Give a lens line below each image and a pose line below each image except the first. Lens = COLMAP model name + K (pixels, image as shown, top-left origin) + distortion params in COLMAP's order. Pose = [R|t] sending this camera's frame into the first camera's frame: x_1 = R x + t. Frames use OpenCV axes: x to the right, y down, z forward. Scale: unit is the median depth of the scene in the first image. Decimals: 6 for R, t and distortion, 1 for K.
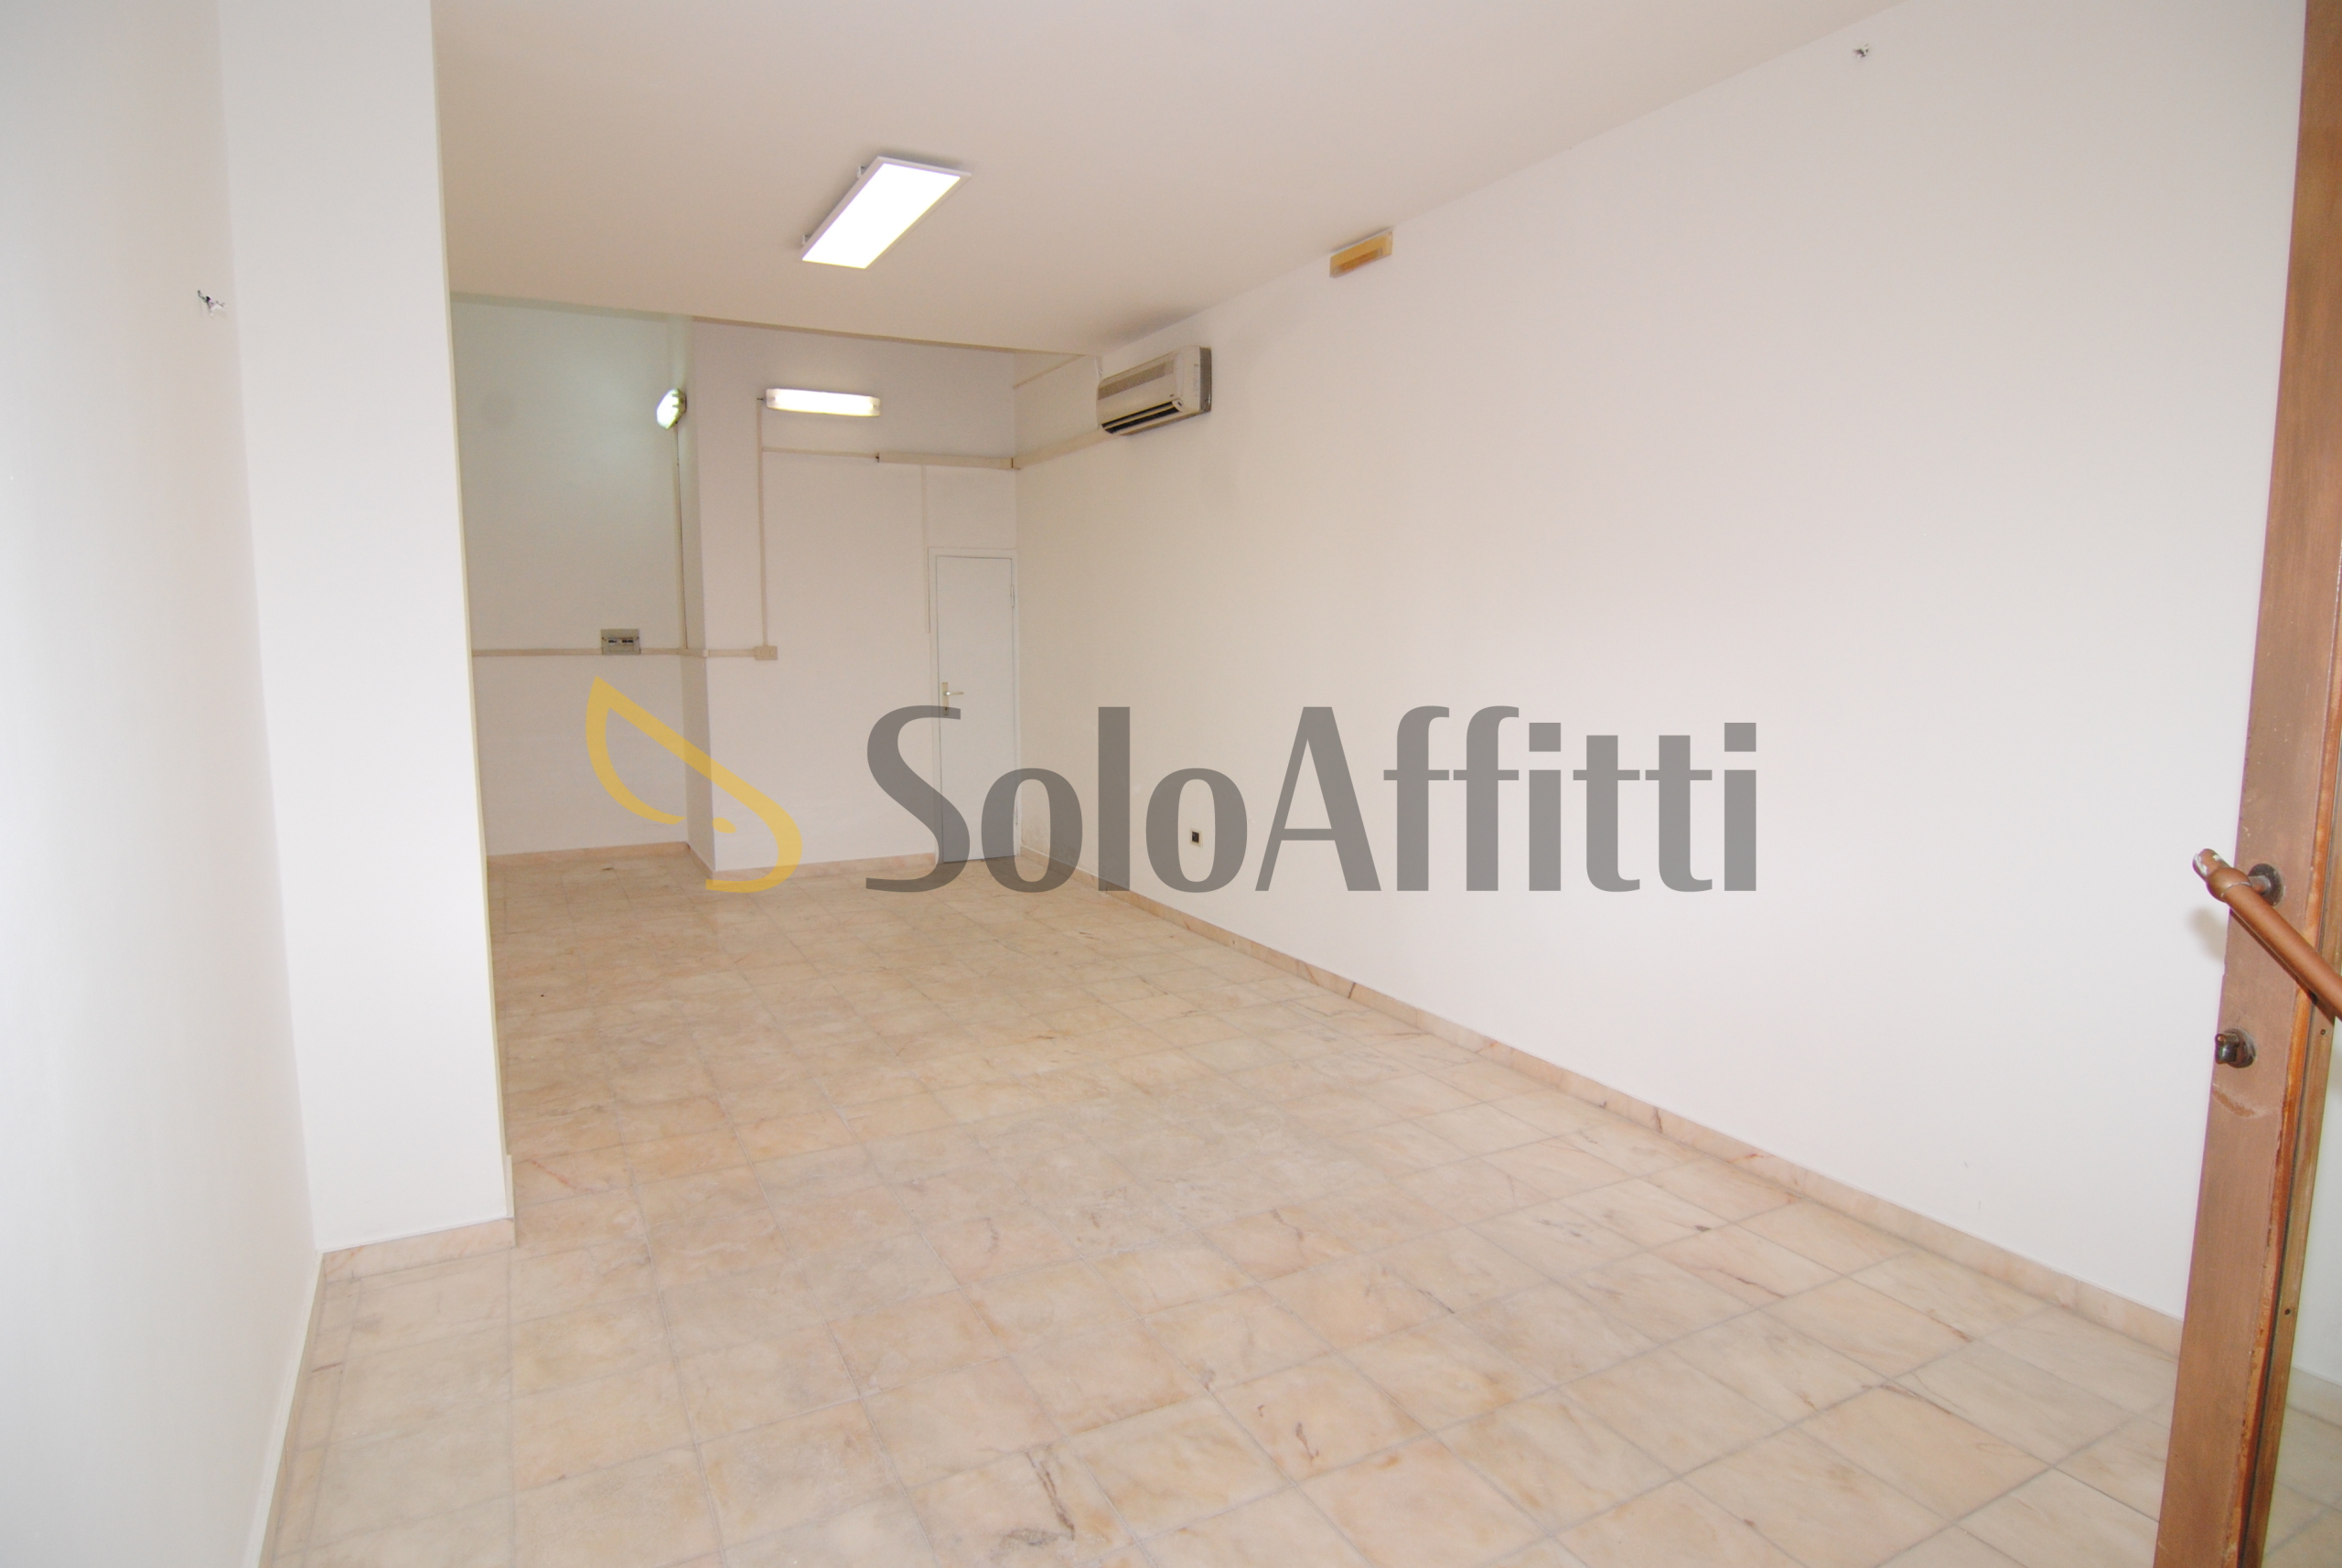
lens RADIAL K [[1256.7, 0, 1166.8], [0, 1256.7, 777.8], [0, 0, 1]] dist [-0.010883, -0.006133]
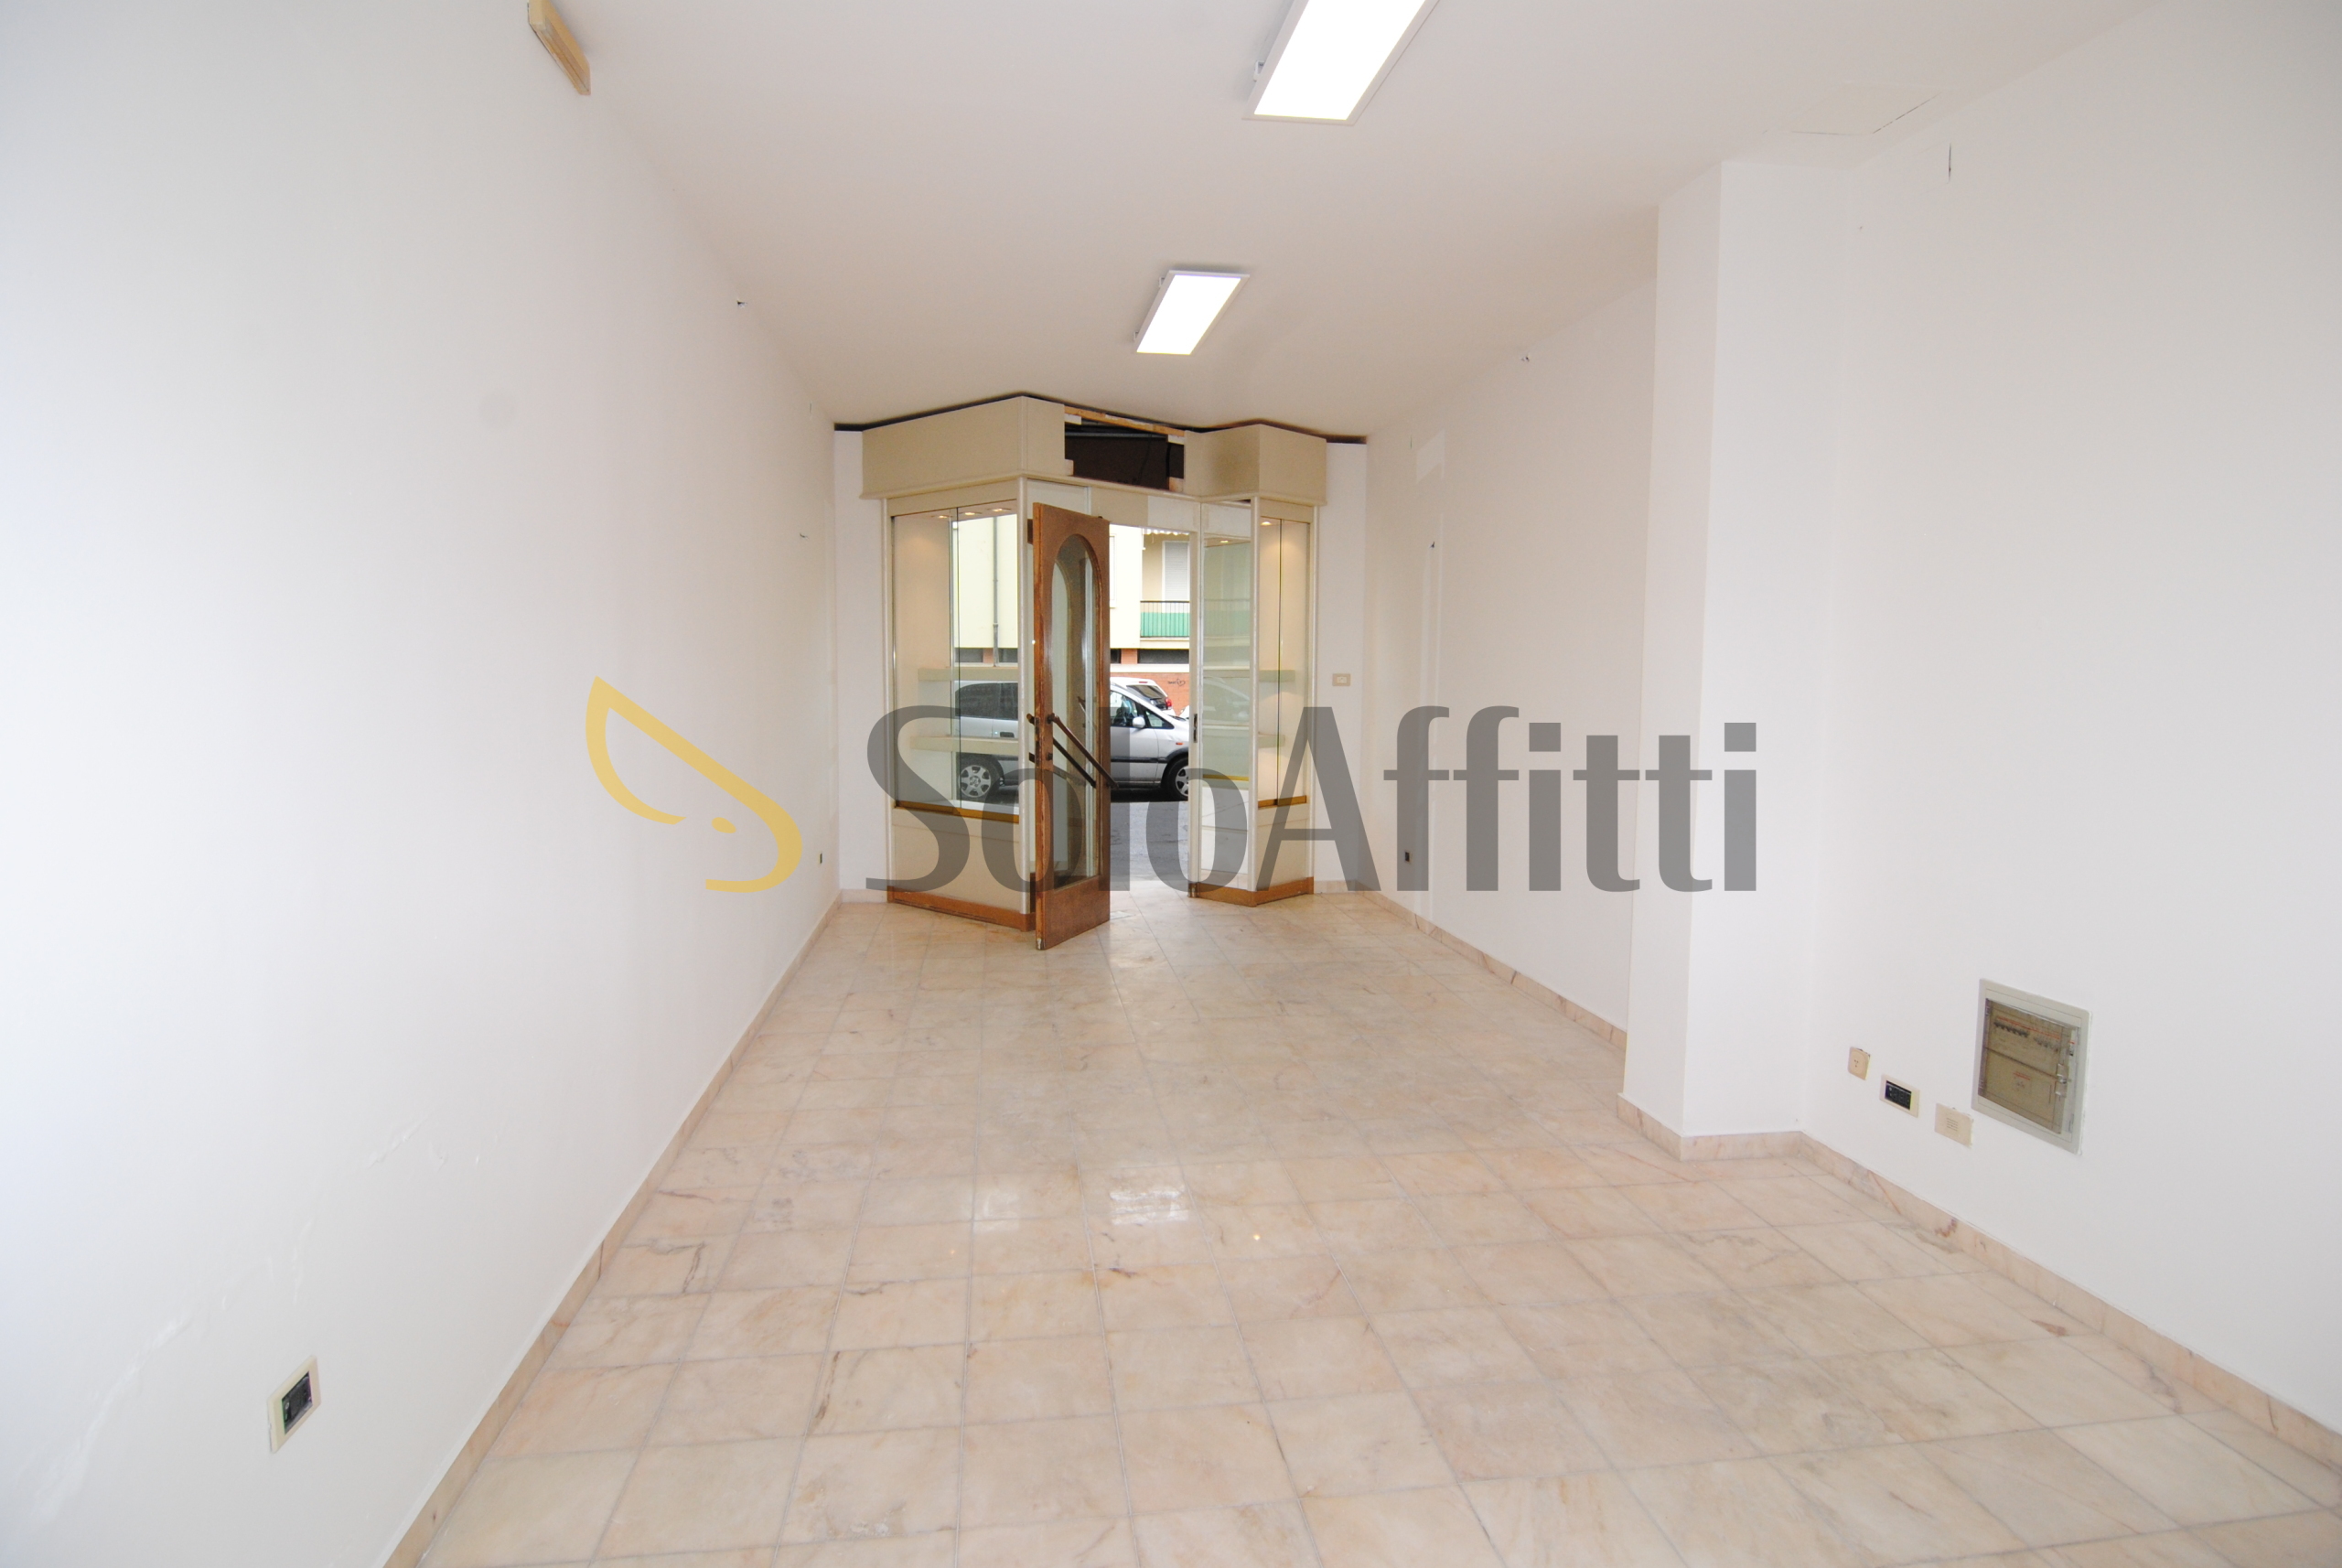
lens RADIAL K [[1256.7, 0, 1164.8], [0, 1256.7, 776.0], [0, 0, 1]] dist [-0.010883, -0.006133]
pose [[-0.938129, -0.034783, 0.344533, -0.379003], [0.037813, 0.978703, 0.201769, -0.210776], [-0.344214, 0.202313, -0.916835, 1.728837]]
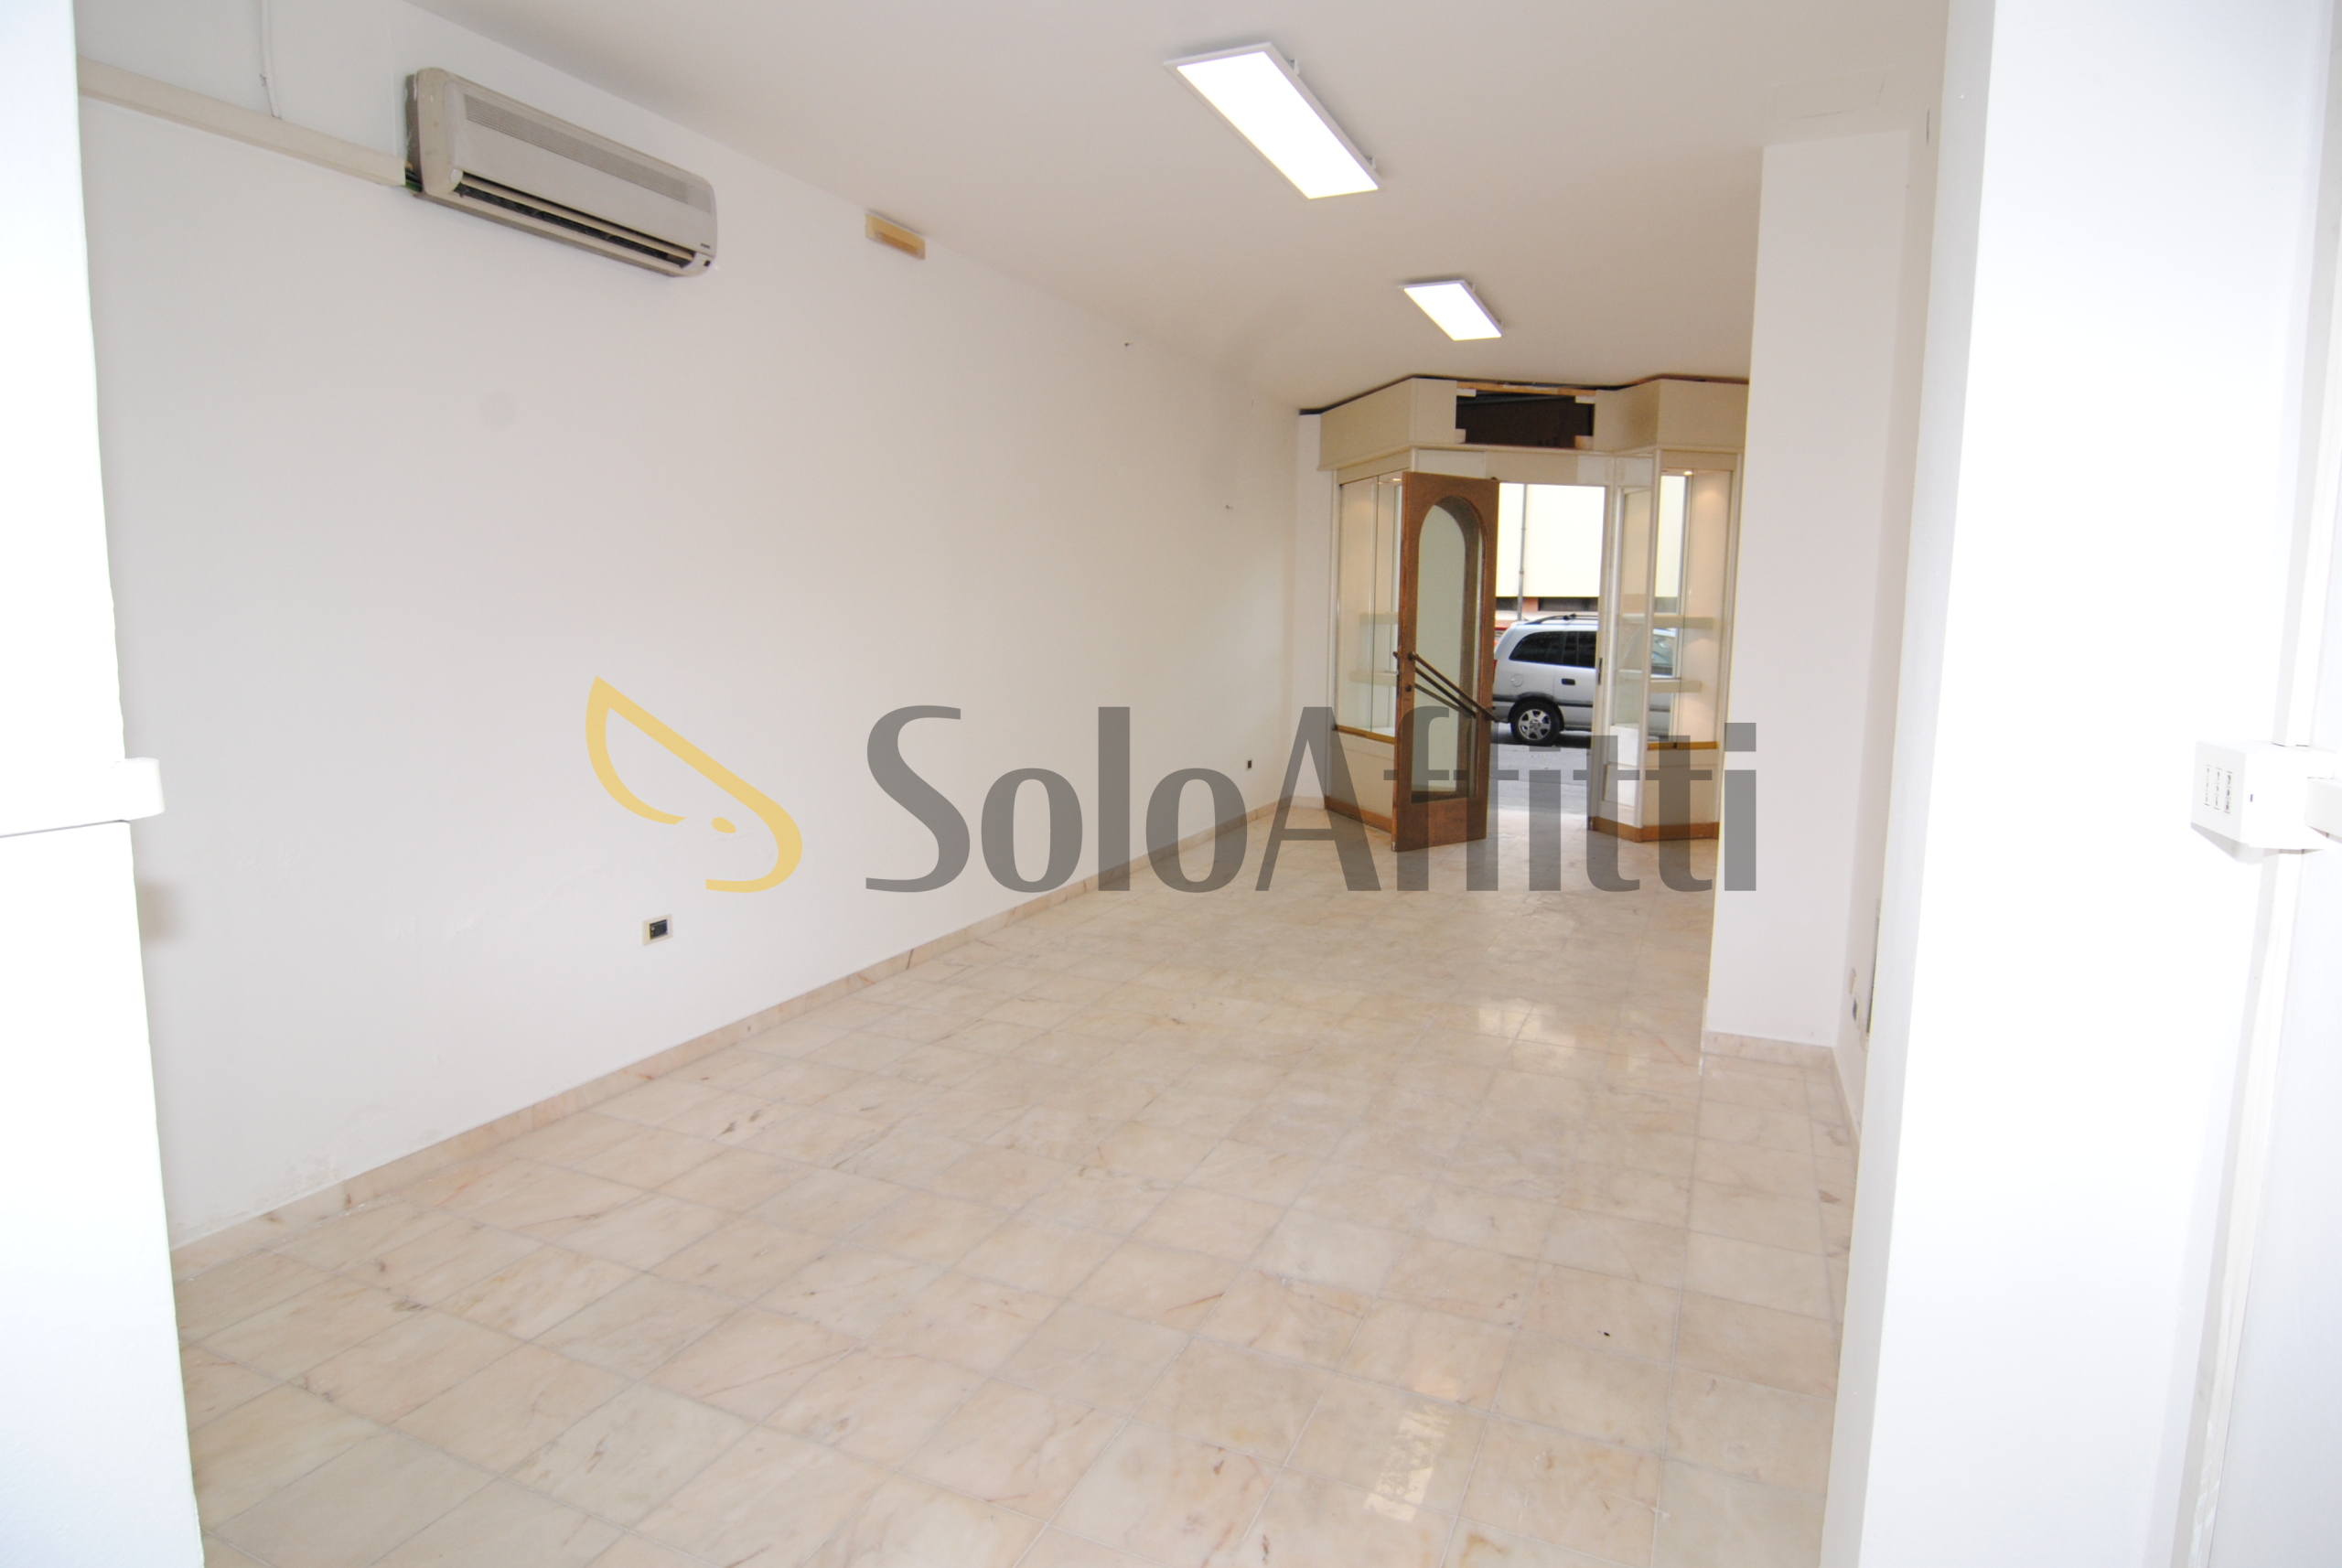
lens RADIAL K [[1256.7, 0, 1168.2], [0, 1256.7, 780.7], [0, 0, 1]] dist [-0.010883, -0.006133]
pose [[-0.612100, -0.112355, 0.782758, -0.940750], [0.087208, 0.974226, 0.208033, -0.205455], [-0.785957, 0.195599, -0.586525, 1.720891]]
